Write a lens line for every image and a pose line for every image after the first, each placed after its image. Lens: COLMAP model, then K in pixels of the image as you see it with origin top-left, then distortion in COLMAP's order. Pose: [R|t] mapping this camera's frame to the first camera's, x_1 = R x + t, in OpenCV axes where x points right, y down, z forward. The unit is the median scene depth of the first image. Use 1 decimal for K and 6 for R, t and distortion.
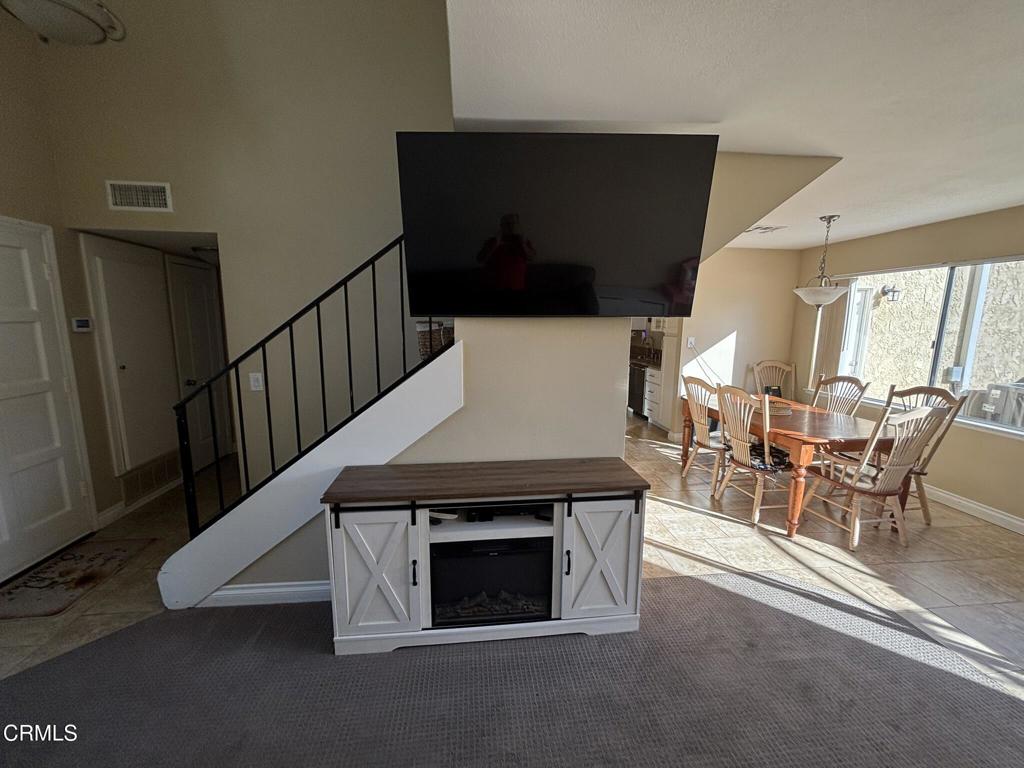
lens RADIAL K [[416.7, 0, 512.0], [0, 416.7, 384.0], [0, 0, 1]] dist [0.002335, 0.000522]
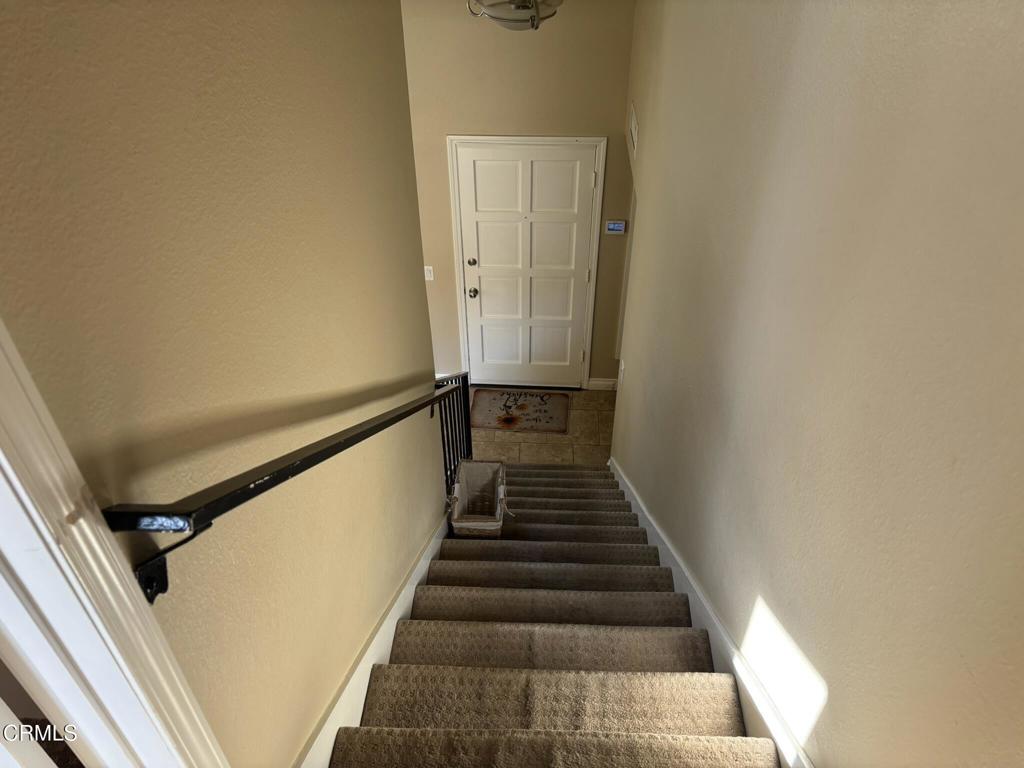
lens RADIAL K [[770.0, 0, 520.1], [0, 770.0, 397.3], [0, 0, 1]] dist [0.043877, -0.051111]
pose [[-0.141462, 0.625992, -0.766891, 0.748837], [-0.155759, 0.750958, 0.641718, -1.074423], [0.977613, 0.210229, -0.008728, 0.948346]]
